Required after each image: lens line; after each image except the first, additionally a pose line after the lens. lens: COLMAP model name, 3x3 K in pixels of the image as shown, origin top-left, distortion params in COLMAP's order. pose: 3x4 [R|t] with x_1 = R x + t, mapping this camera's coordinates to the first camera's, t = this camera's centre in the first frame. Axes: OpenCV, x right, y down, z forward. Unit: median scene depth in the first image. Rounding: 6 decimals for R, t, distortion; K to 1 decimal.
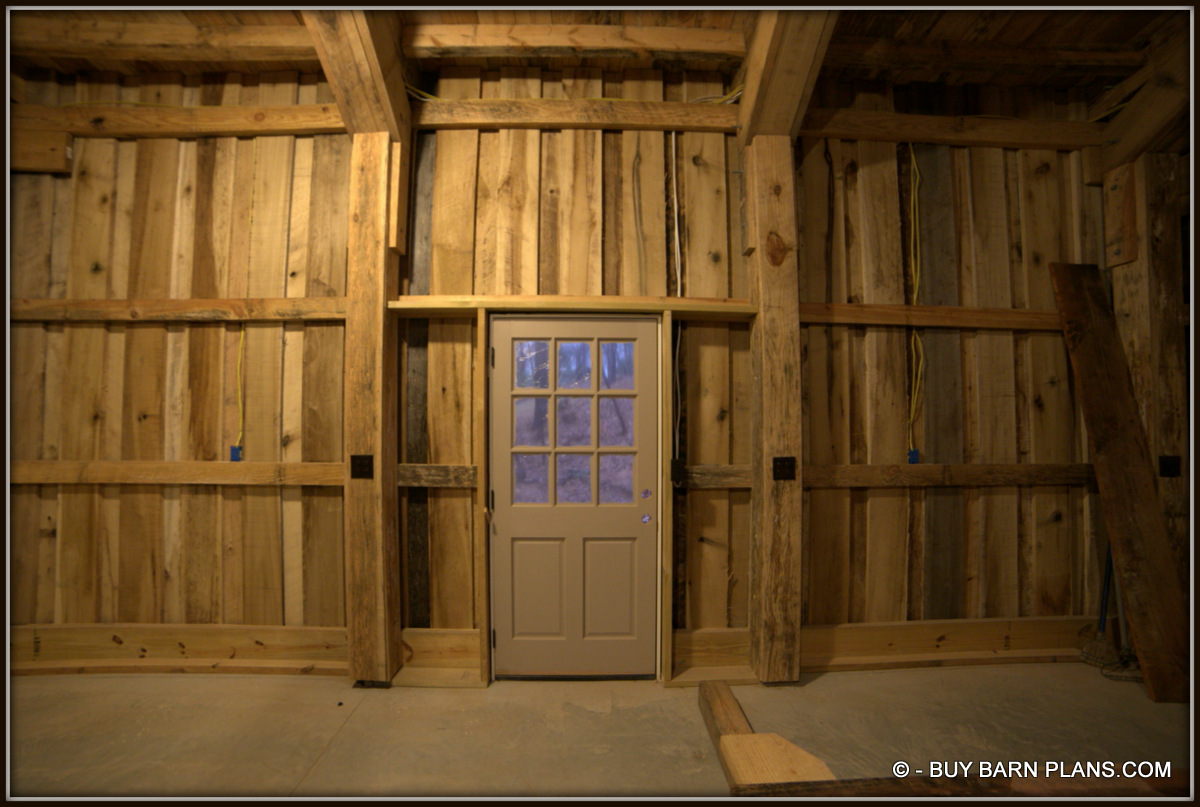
lens RADIAL K [[478.8, 0, 604.4], [0, 478.8, 401.8], [0, 0, 1]] dist [-0.054806, 0.001616]
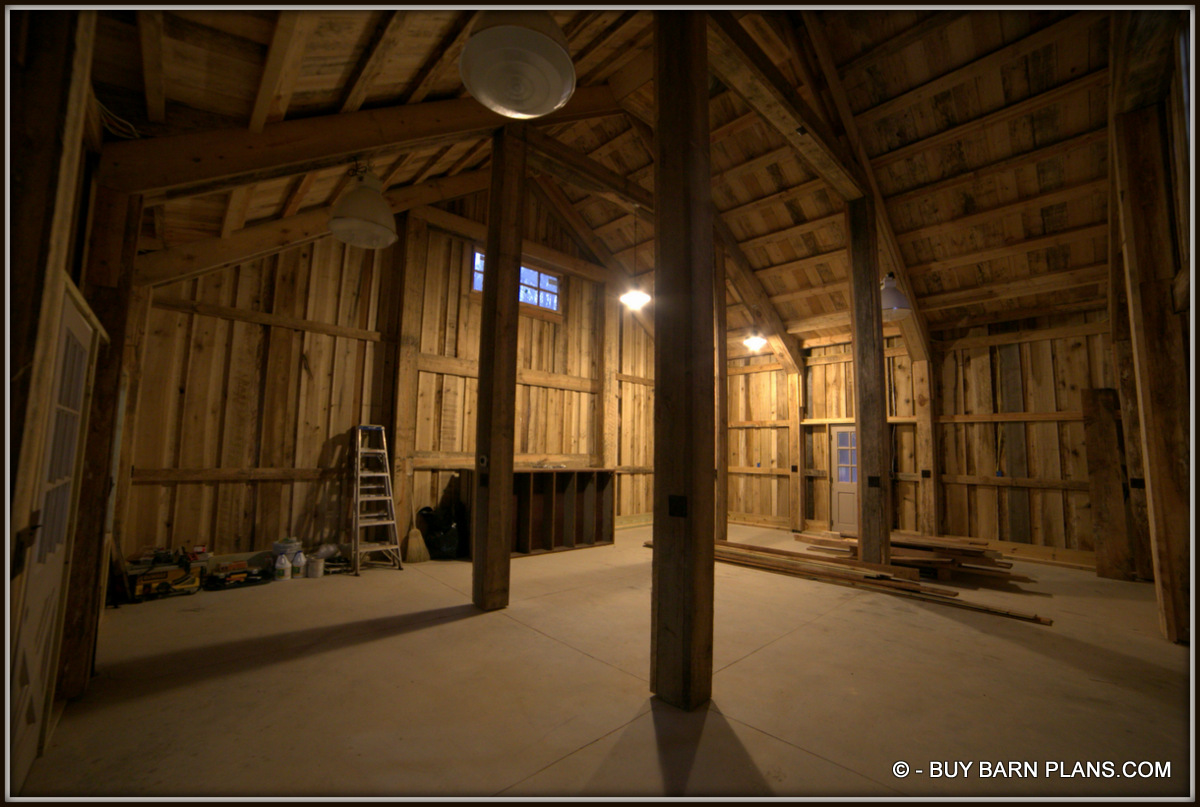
lens RADIAL K [[478.8, 0, 601.7], [0, 478.8, 406.3], [0, 0, 1]] dist [-0.054806, 0.001616]
pose [[0.656256, -0.056562, -0.752415, 1.153820], [-0.003611, 0.996940, -0.078093, -0.044644], [0.754530, 0.053966, 0.654043, -2.271433]]
